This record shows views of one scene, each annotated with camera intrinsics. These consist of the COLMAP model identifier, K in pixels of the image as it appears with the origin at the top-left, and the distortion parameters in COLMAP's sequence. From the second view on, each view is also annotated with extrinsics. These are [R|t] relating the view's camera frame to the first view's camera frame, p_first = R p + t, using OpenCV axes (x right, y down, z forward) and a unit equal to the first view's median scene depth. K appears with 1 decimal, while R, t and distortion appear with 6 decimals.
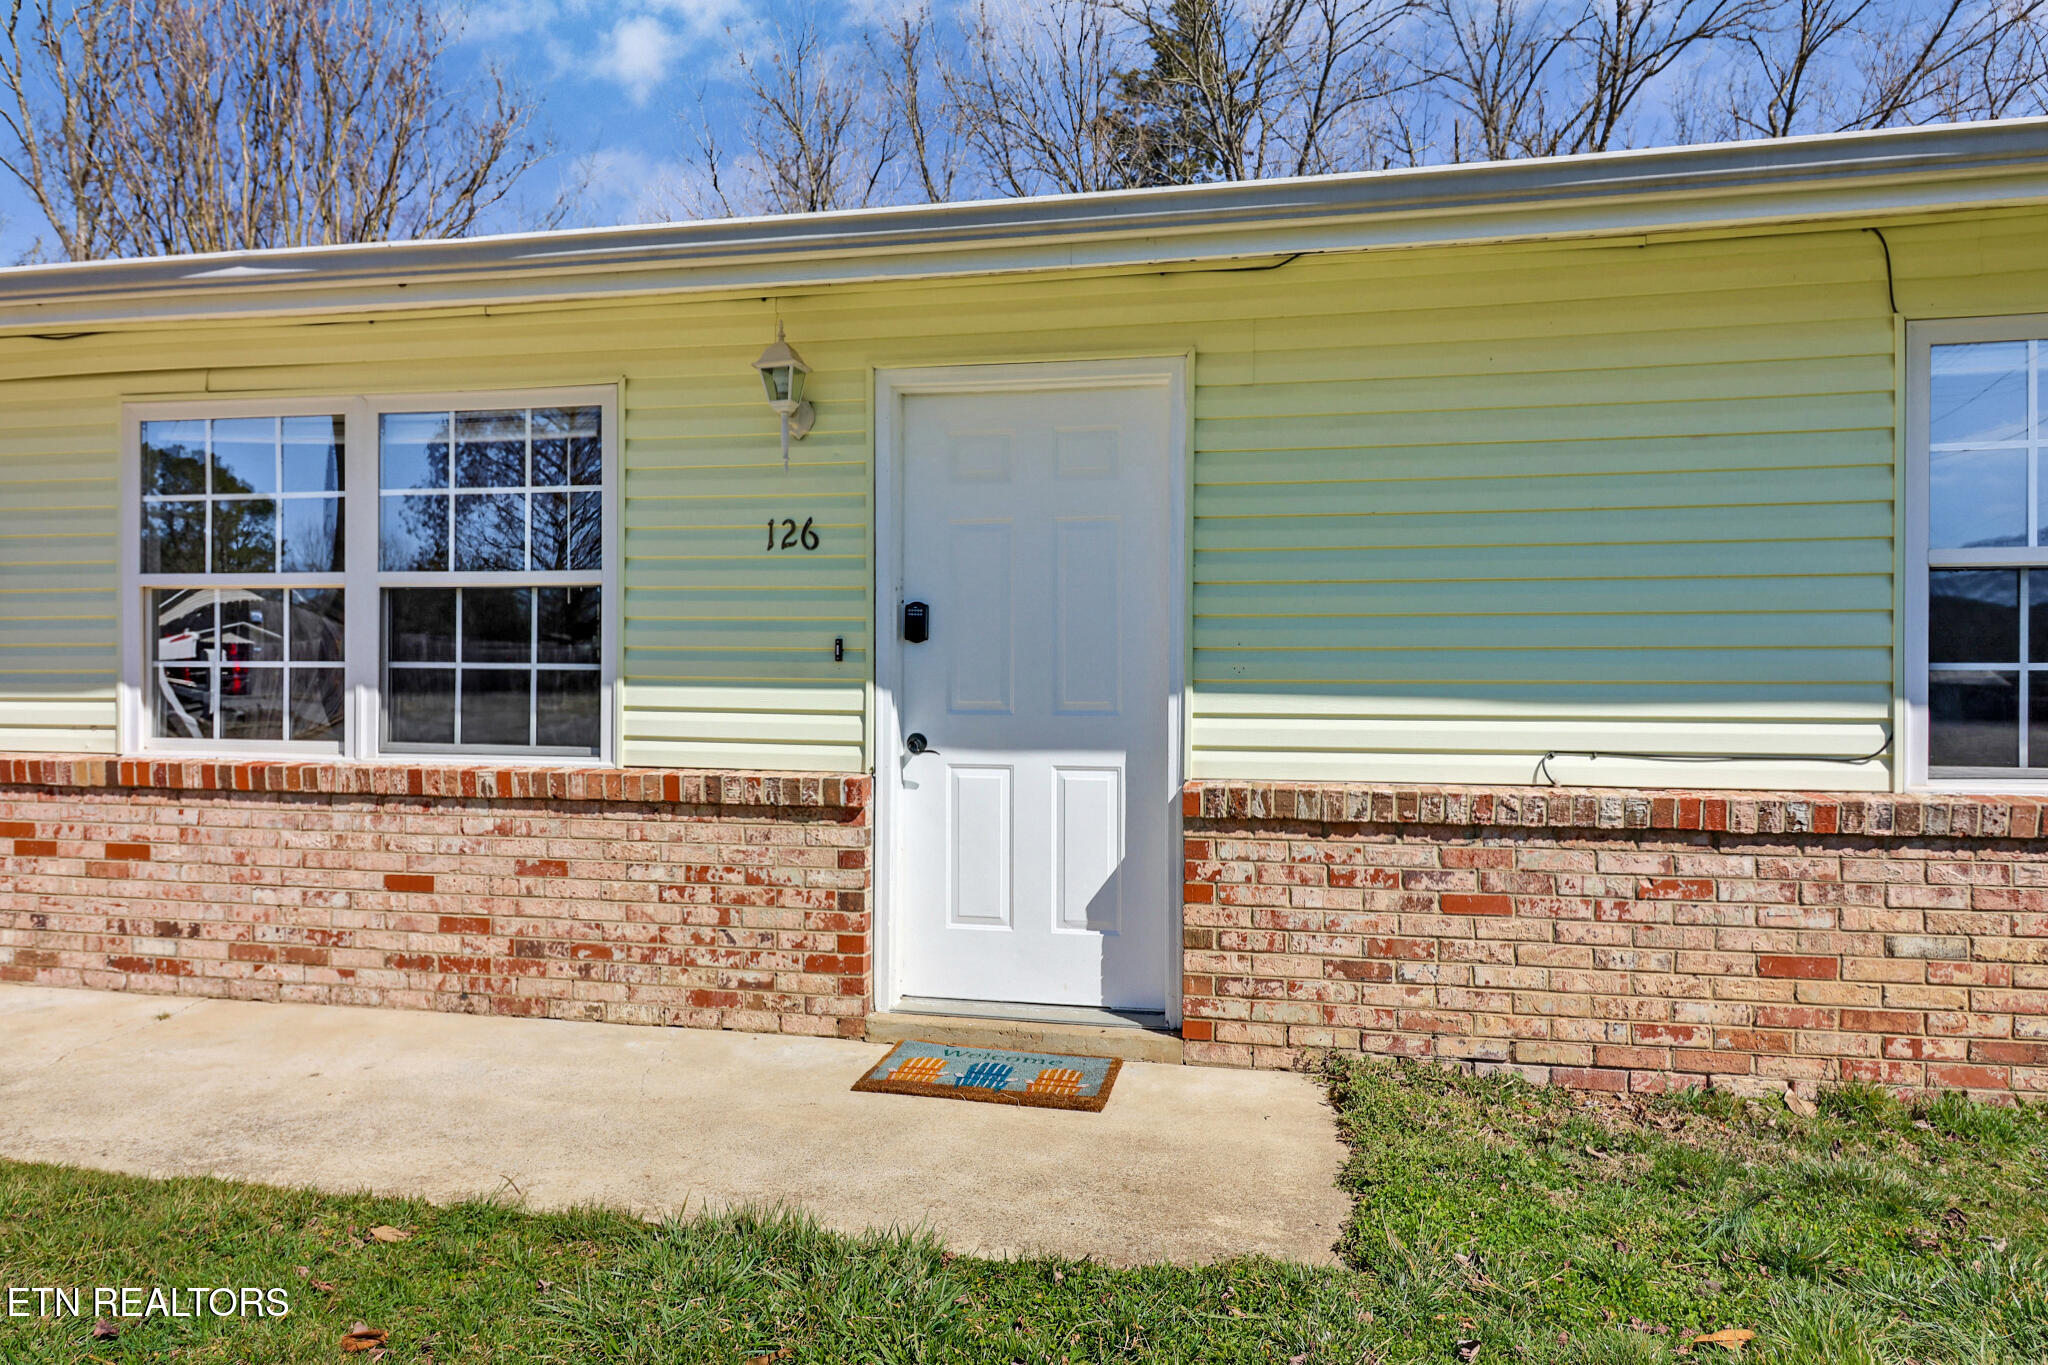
lens RADIAL K [[1283.9, 0, 1064.3], [0, 1283.9, 642.5], [0, 0, 1]] dist [-0.001786, 0.000685]
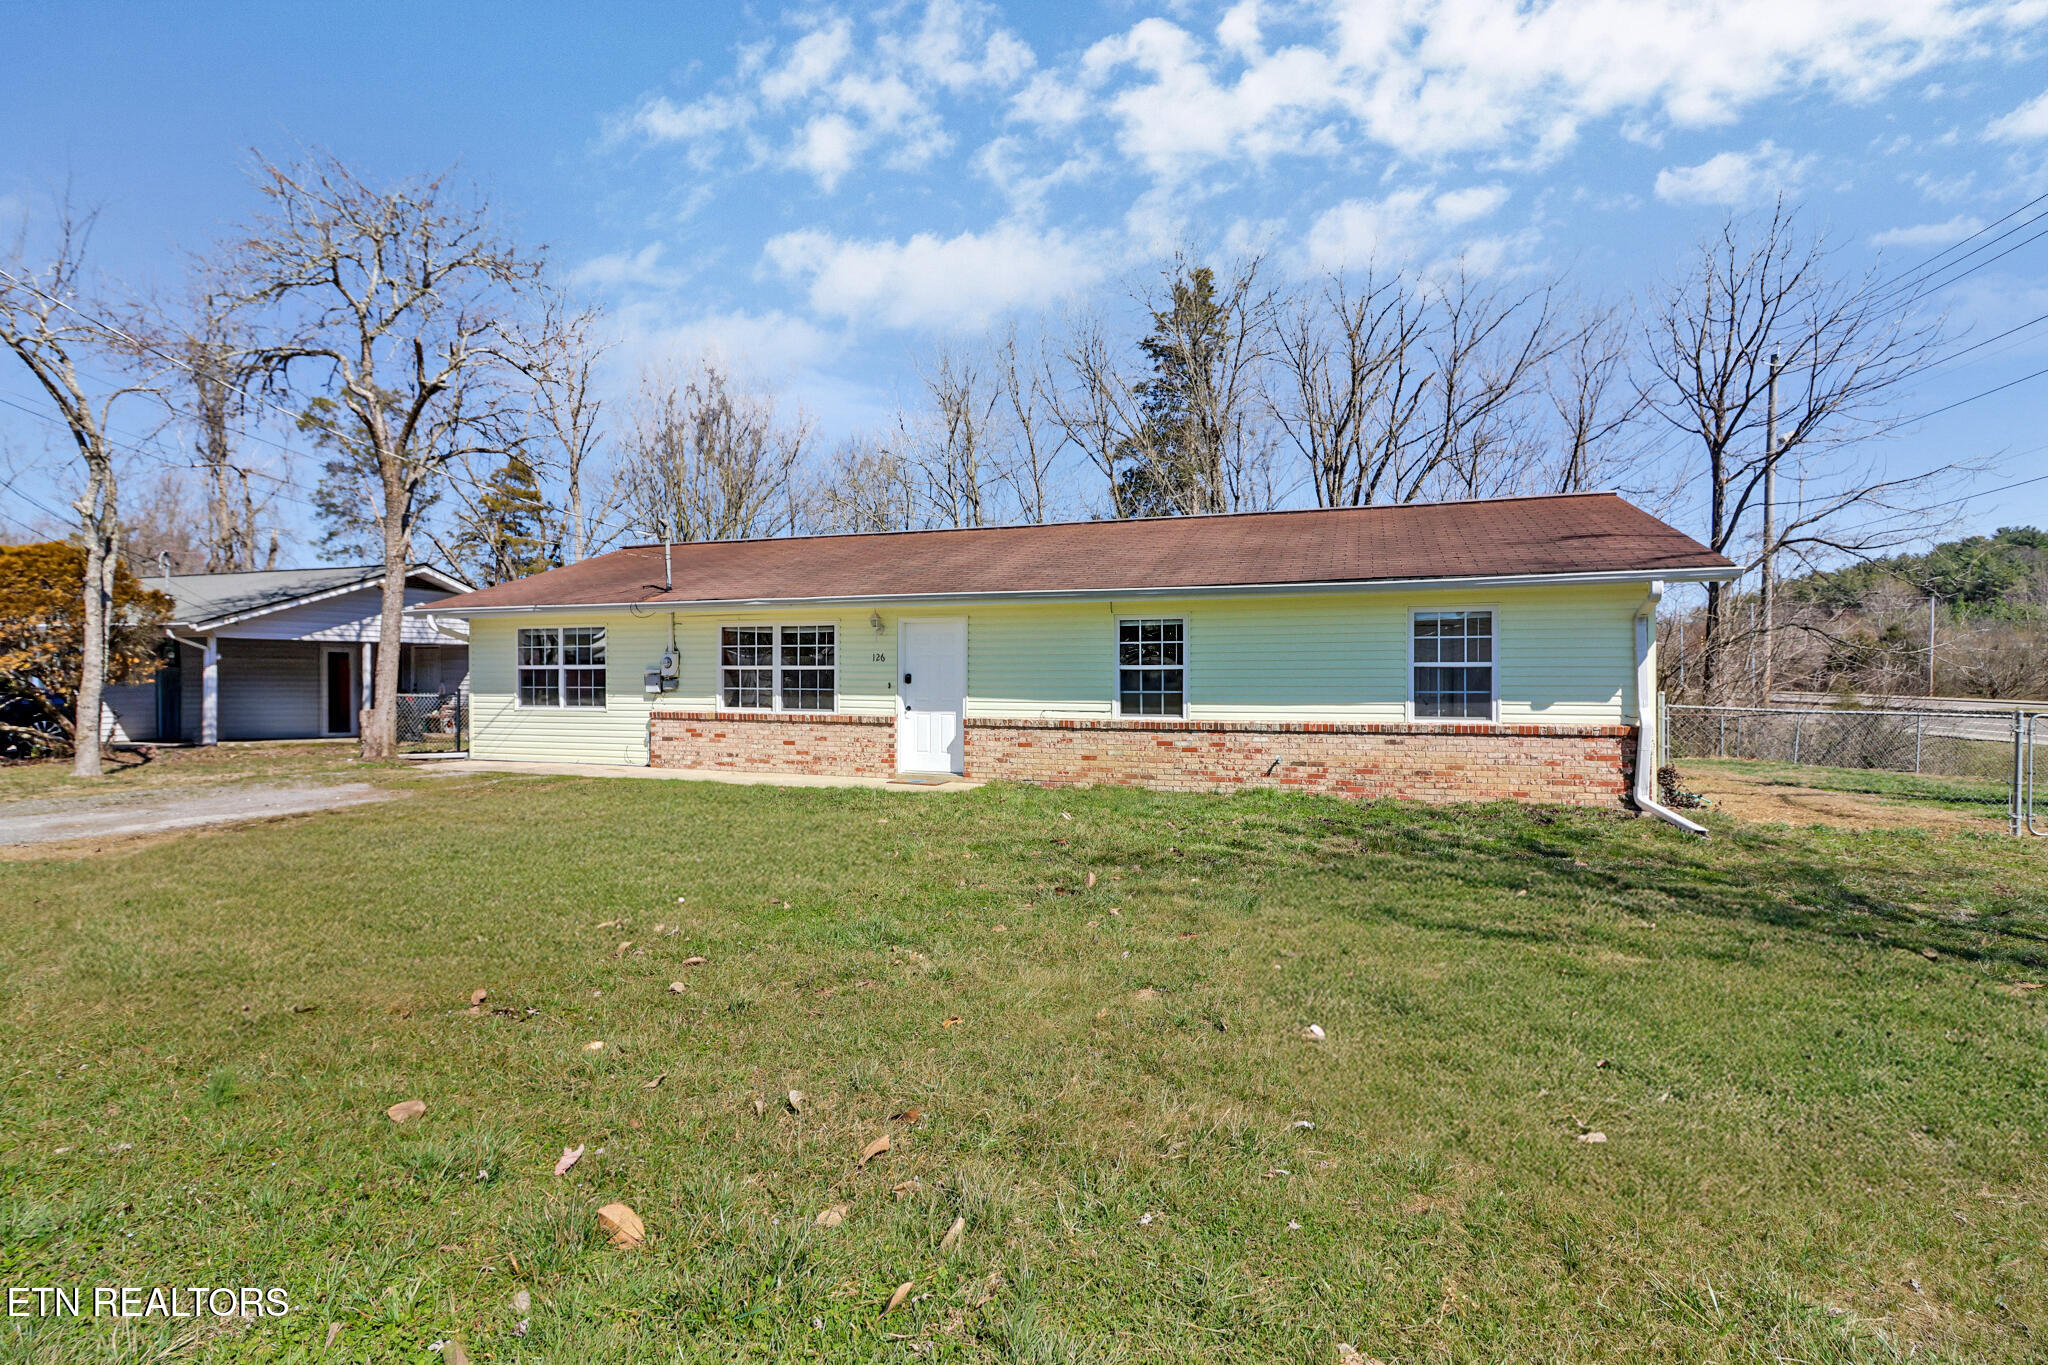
lens RADIAL K [[947.6, 0, 1045.5], [0, 947.6, 662.1], [0, 0, 1]] dist [0.000450, -0.005241]
pose [[0.991319, -0.000539, -0.131478, 0.721415], [0.000133, 0.999995, -0.003097, -0.061455], [0.131479, 0.003053, 0.991314, -1.954667]]
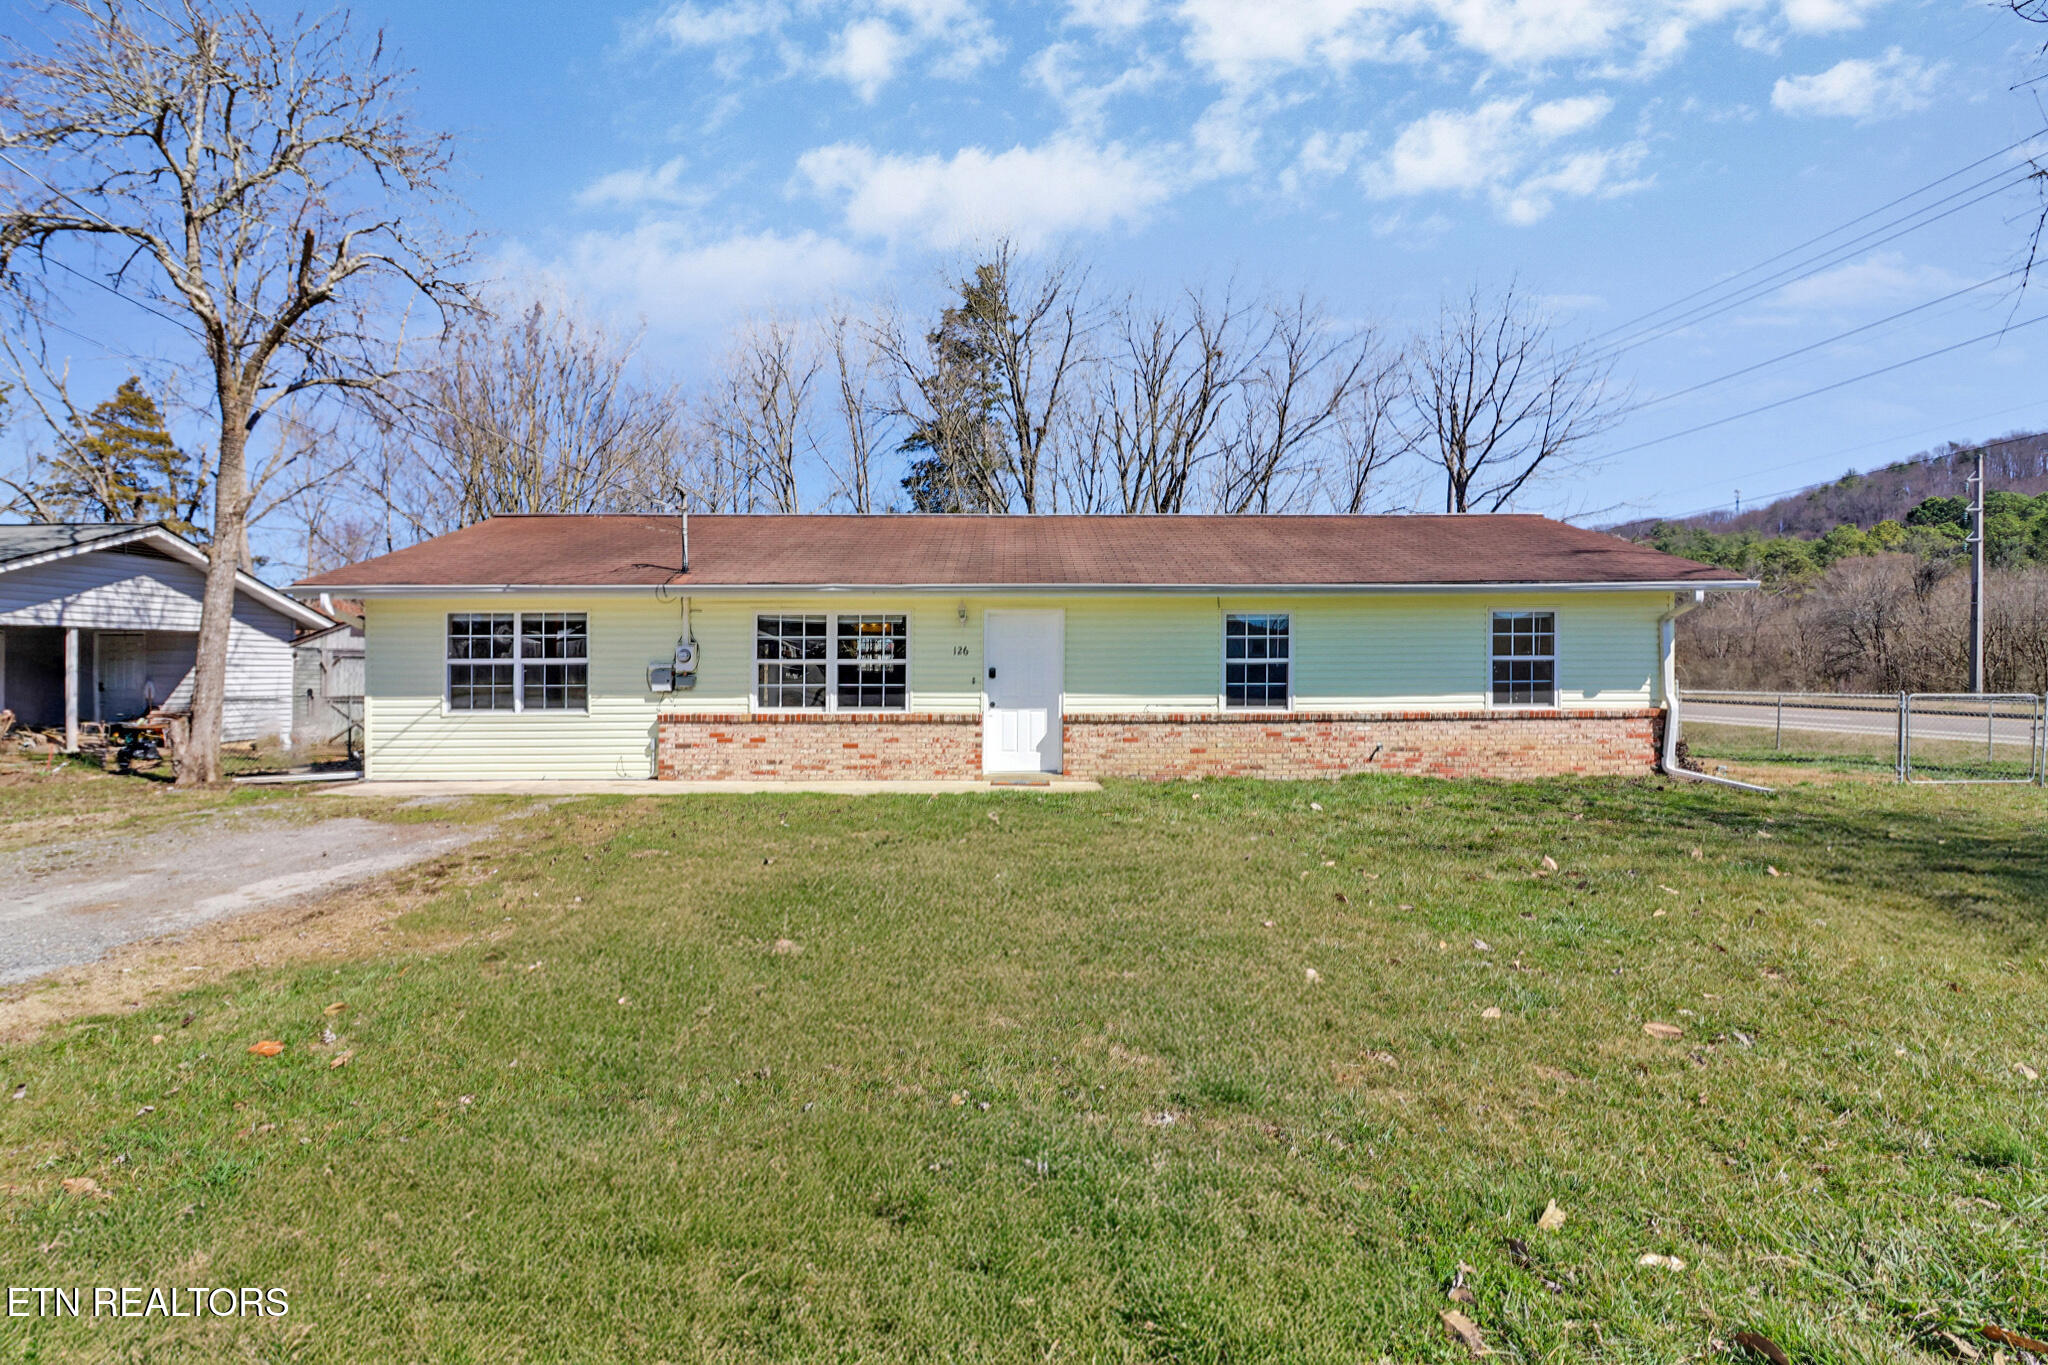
lens RADIAL K [[947.6, 0, 1028.2], [0, 947.6, 674.8], [0, 0, 1]] dist [0.000450, -0.005241]
pose [[0.976071, -0.003441, 0.217426, -0.628573], [0.000520, 0.999909, 0.013489, -0.052169], [-0.217453, -0.013053, 0.975984, -1.803990]]
